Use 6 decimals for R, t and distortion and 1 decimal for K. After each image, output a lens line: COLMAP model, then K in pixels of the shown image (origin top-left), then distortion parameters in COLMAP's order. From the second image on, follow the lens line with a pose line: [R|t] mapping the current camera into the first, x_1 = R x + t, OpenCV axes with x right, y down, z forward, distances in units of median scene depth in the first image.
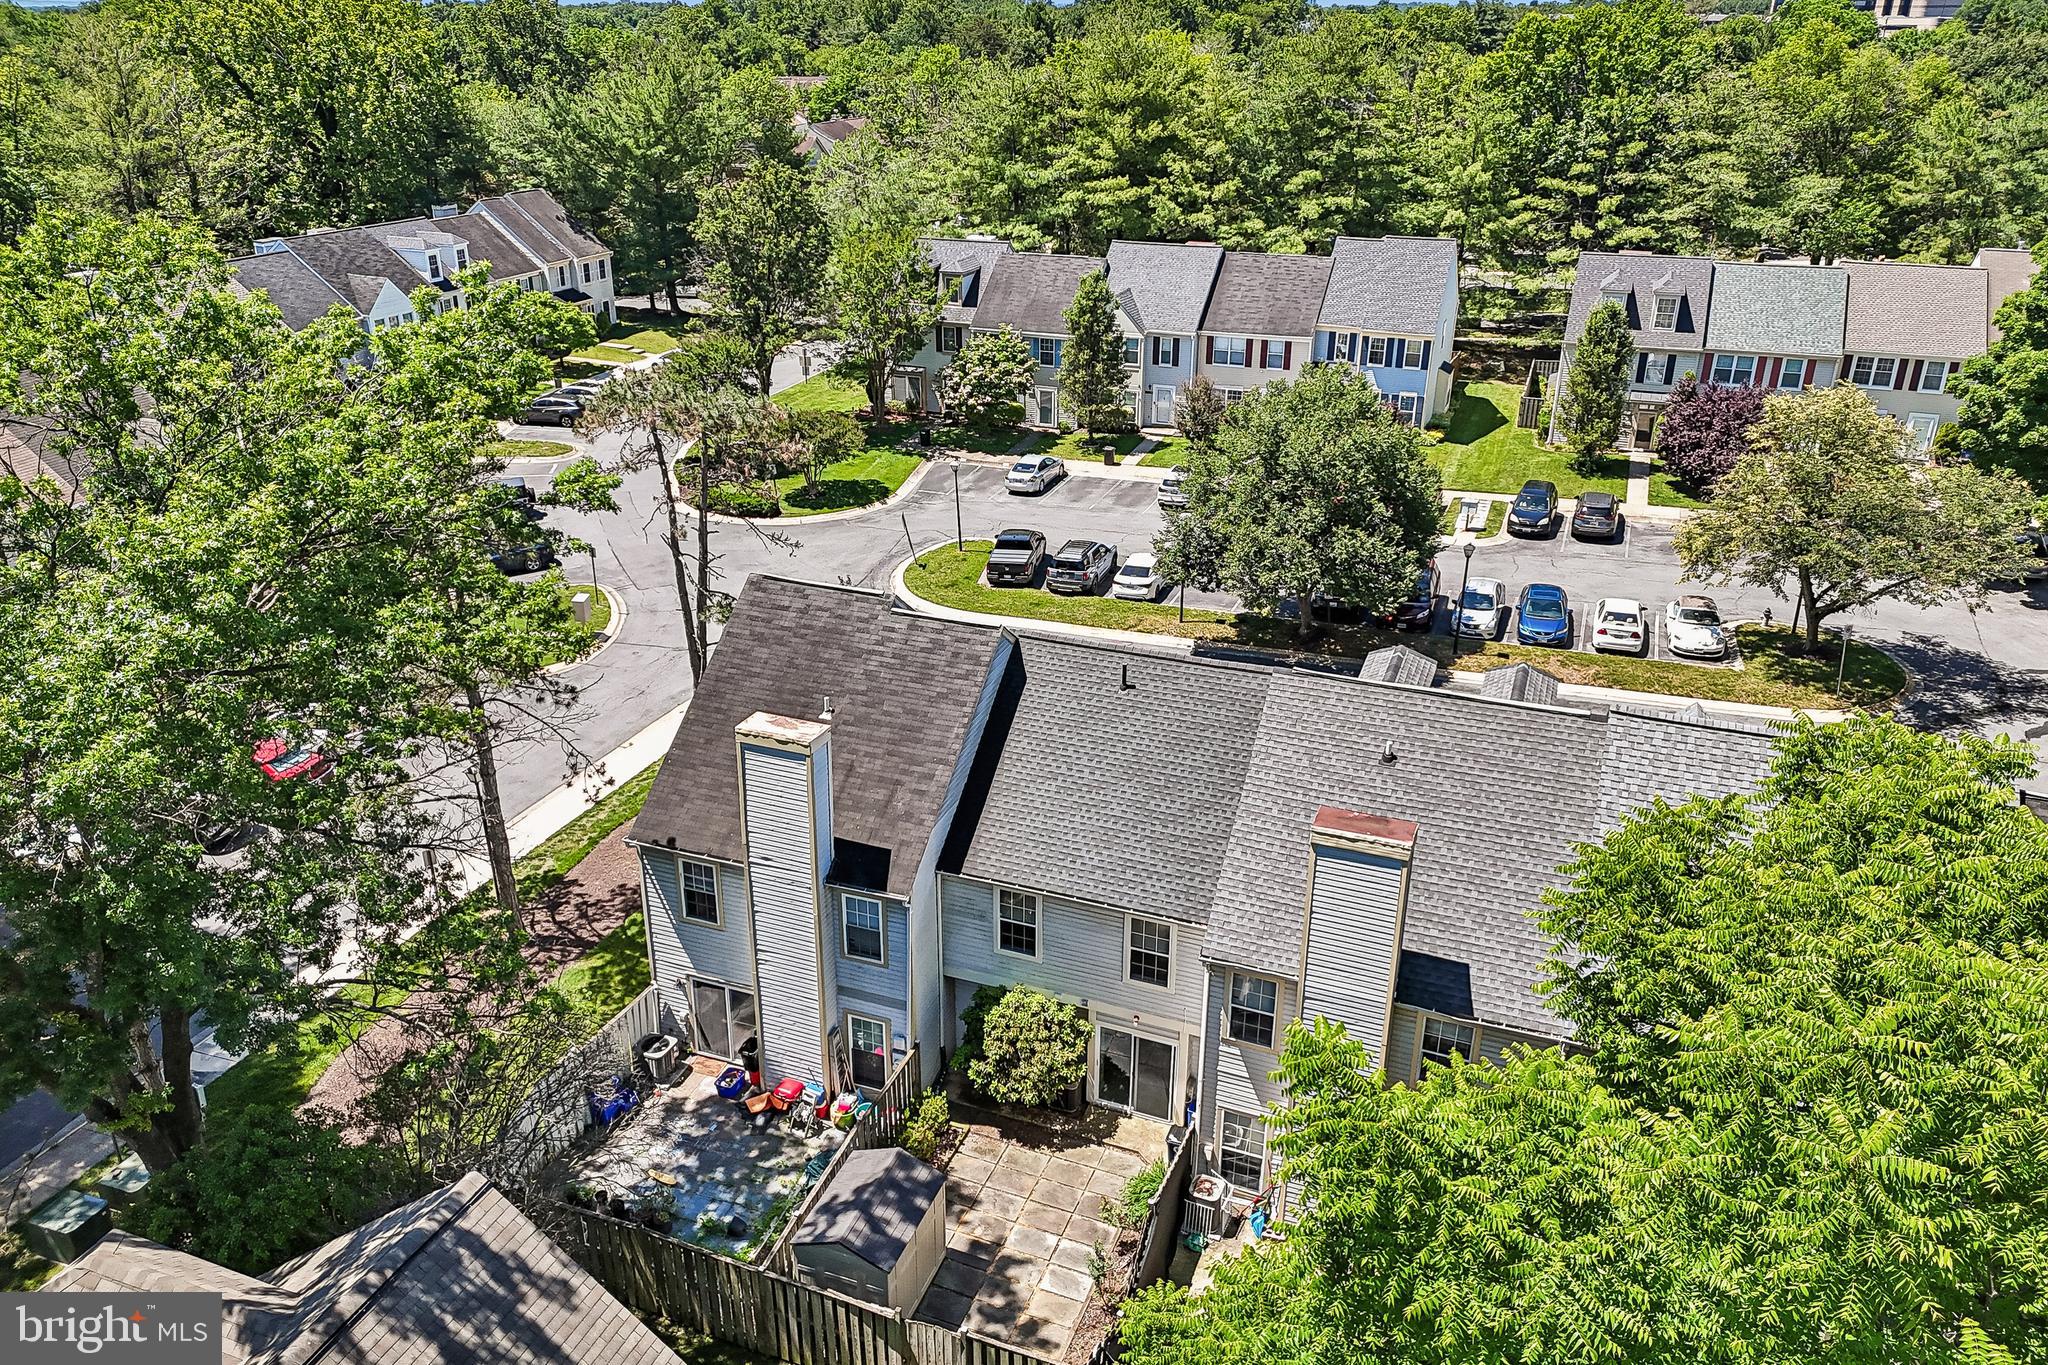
lens RADIAL K [[1504.8, 0, 1025.2], [0, 1504.8, 678.7], [0, 0, 1]] dist [0.085546, -0.091463]
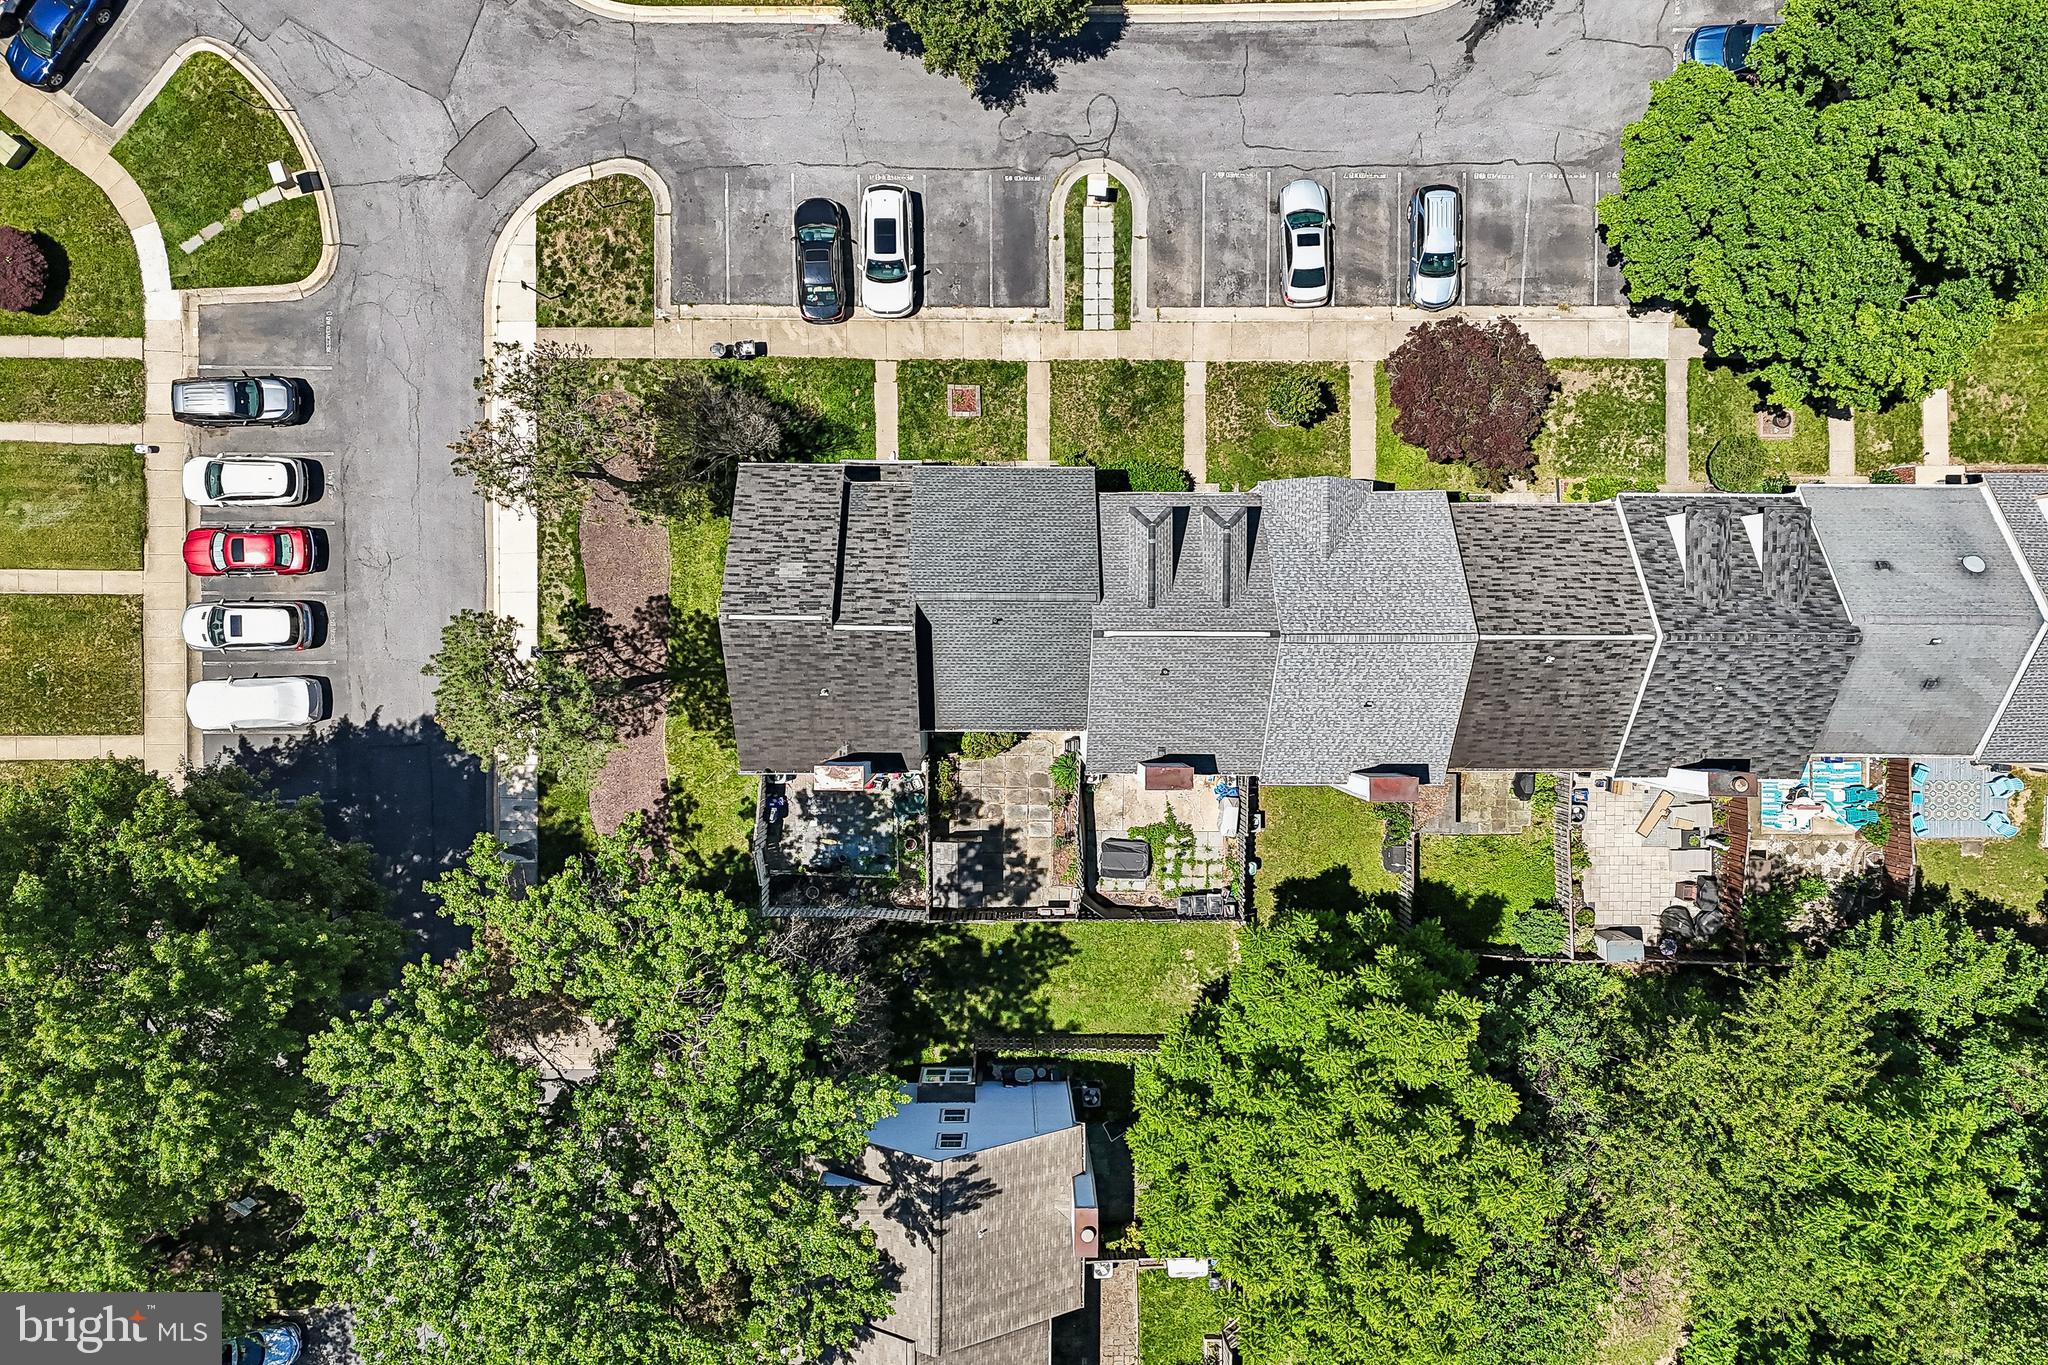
lens RADIAL K [[1504.8, 0, 1026.9], [0, 1504.8, 680.8], [0, 0, 1]] dist [0.085546, -0.091463]
pose [[0.934778, -0.355184, 0.005921, 0.066045], [0.130255, 0.358219, 0.924507, -1.463329], [-0.330491, -0.863437, 0.381120, 0.336379]]
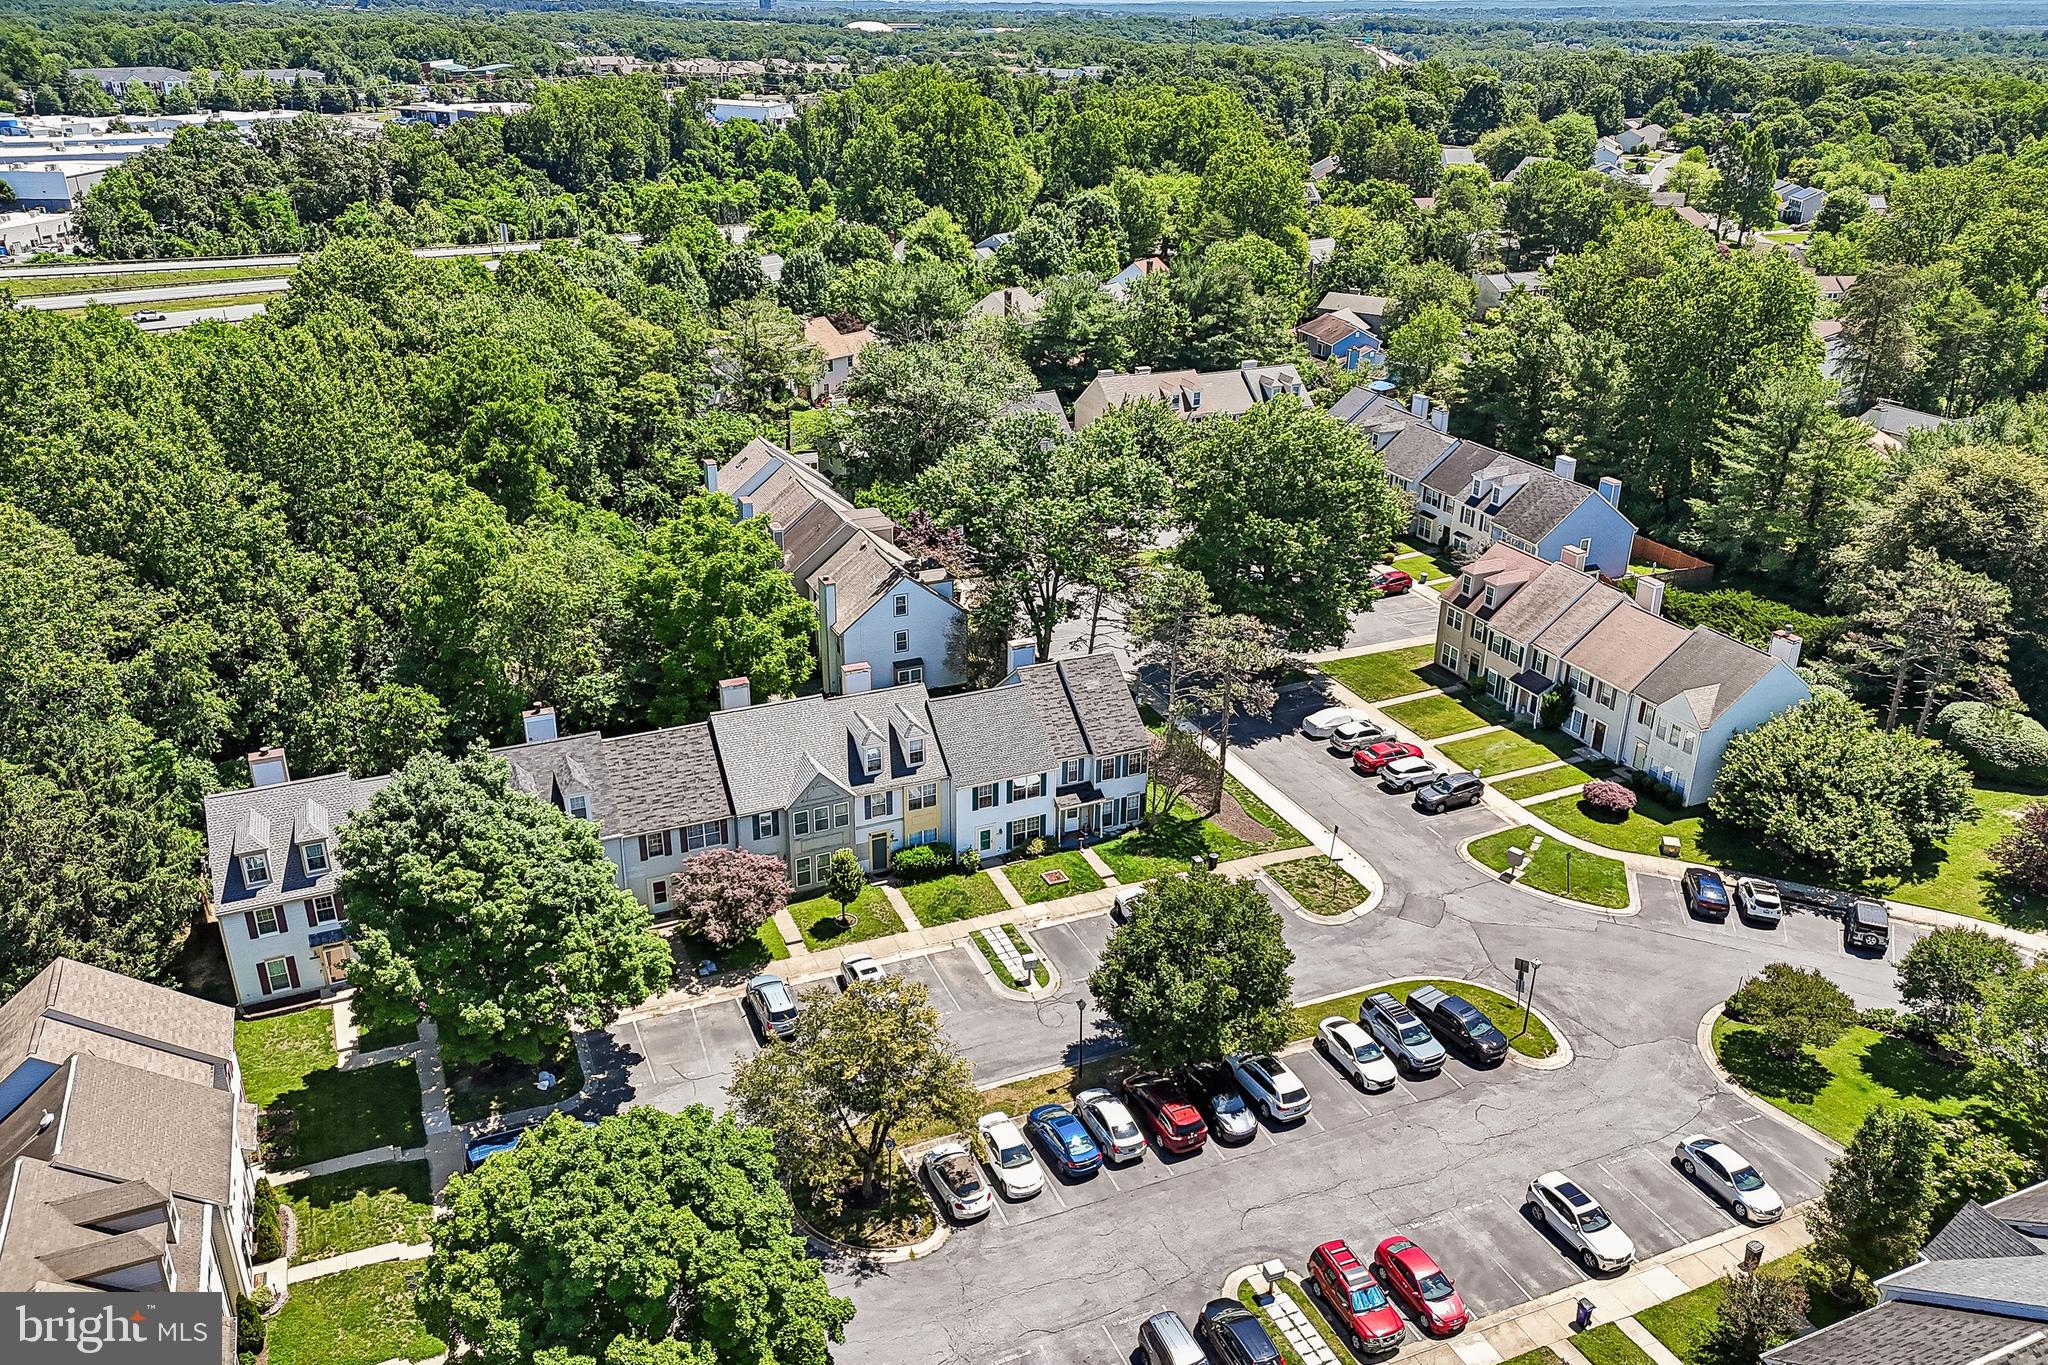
lens RADIAL K [[1504.8, 0, 1014.7], [0, 1504.8, 683.6], [0, 0, 1]] dist [0.085546, -0.091463]
pose [[-0.715398, 0.287606, -0.636780, 1.830817], [-0.285257, 0.711726, 0.641931, -1.870947], [0.637836, 0.640882, -0.427125, 2.272694]]
